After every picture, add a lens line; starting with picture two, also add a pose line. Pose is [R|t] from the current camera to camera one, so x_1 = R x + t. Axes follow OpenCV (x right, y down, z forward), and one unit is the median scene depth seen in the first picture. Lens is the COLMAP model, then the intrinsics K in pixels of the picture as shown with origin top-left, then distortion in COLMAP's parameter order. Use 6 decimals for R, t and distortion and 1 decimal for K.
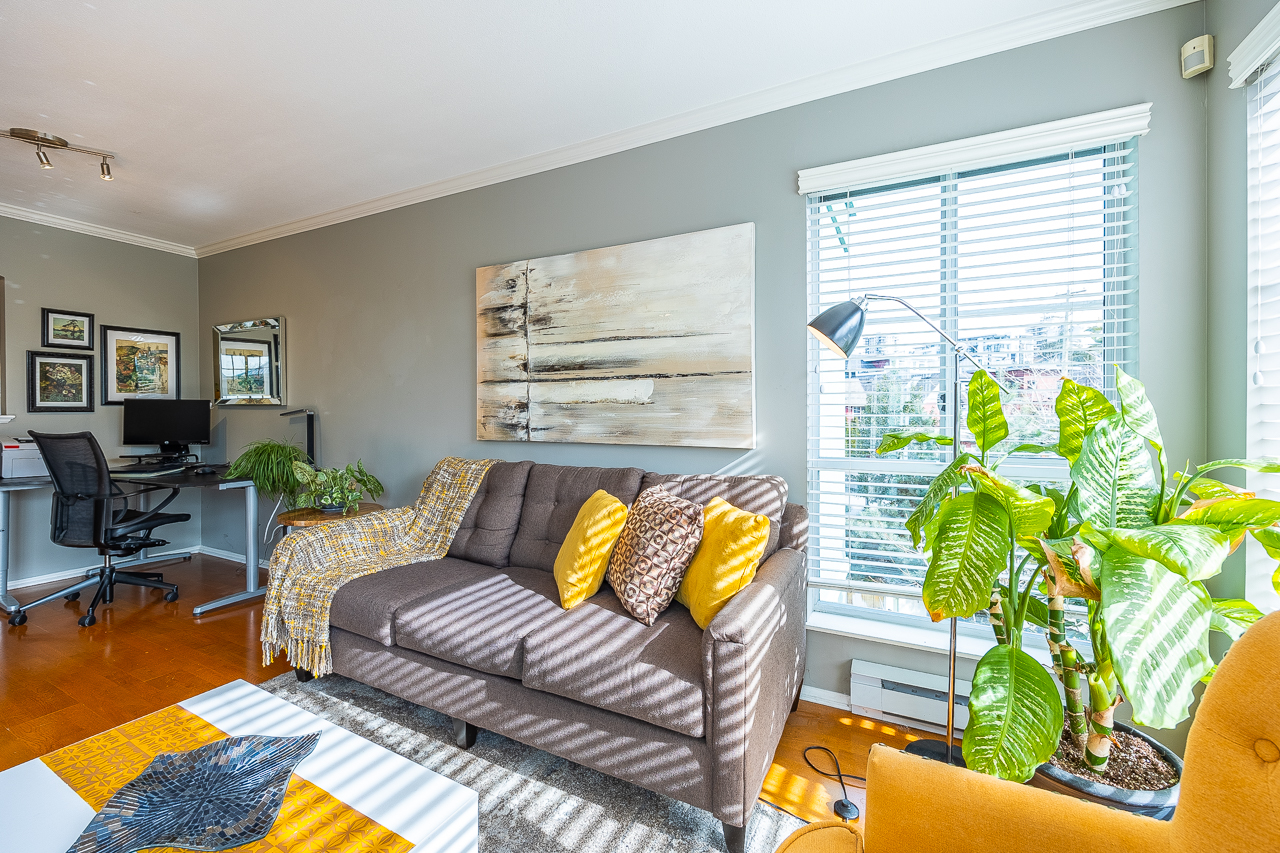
lens RADIAL K [[531.7, 0, 559.6], [0, 531.7, 411.4], [0, 0, 1]] dist [-0.001012, -0.000187]
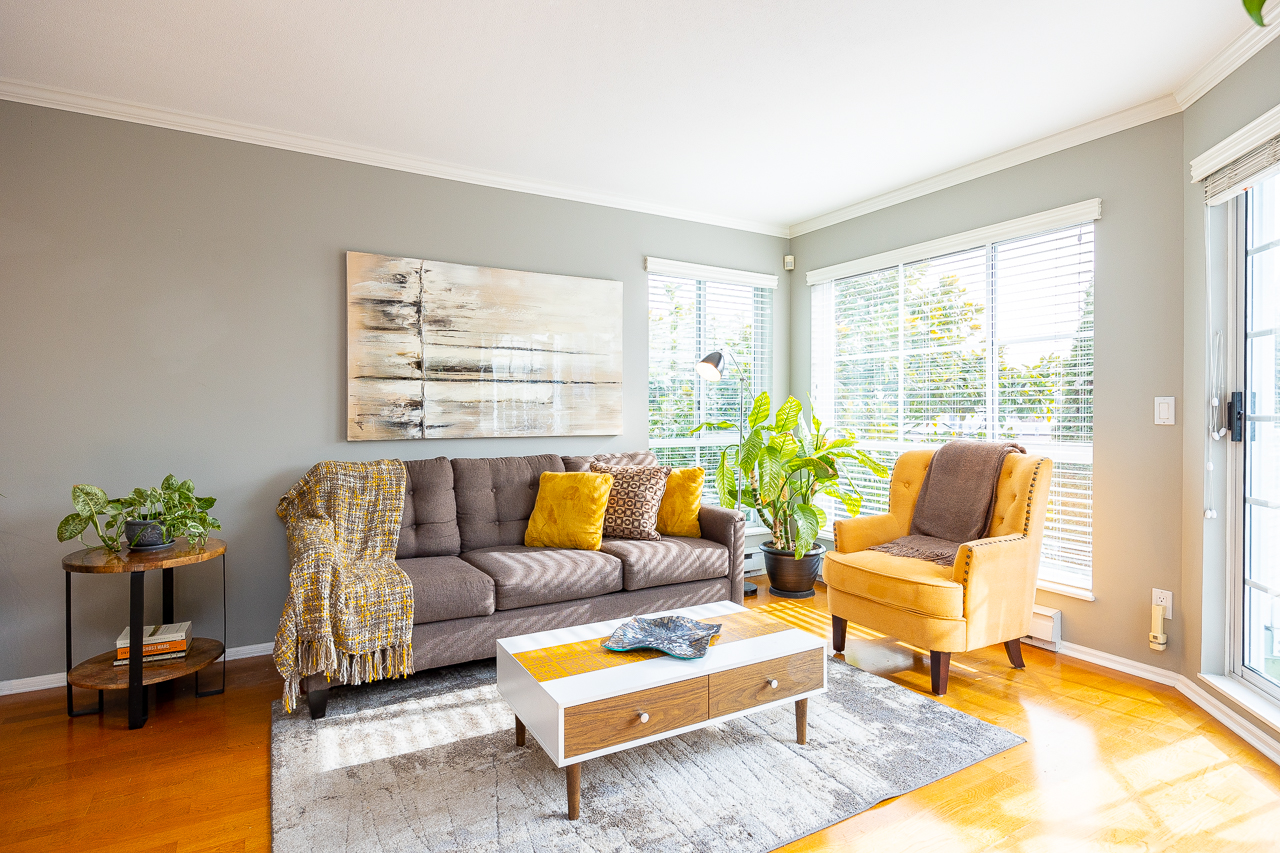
lens RADIAL K [[597.3, 0, 660.2], [0, 597.3, 416.3], [0, 0, 1]] dist [-0.005119, -0.000668]
pose [[0.557162, -0.004729, 0.830390, -1.720127], [0.001122, 0.999987, 0.004942, 0.018720], [-0.830403, -0.001822, 0.557160, -0.020611]]
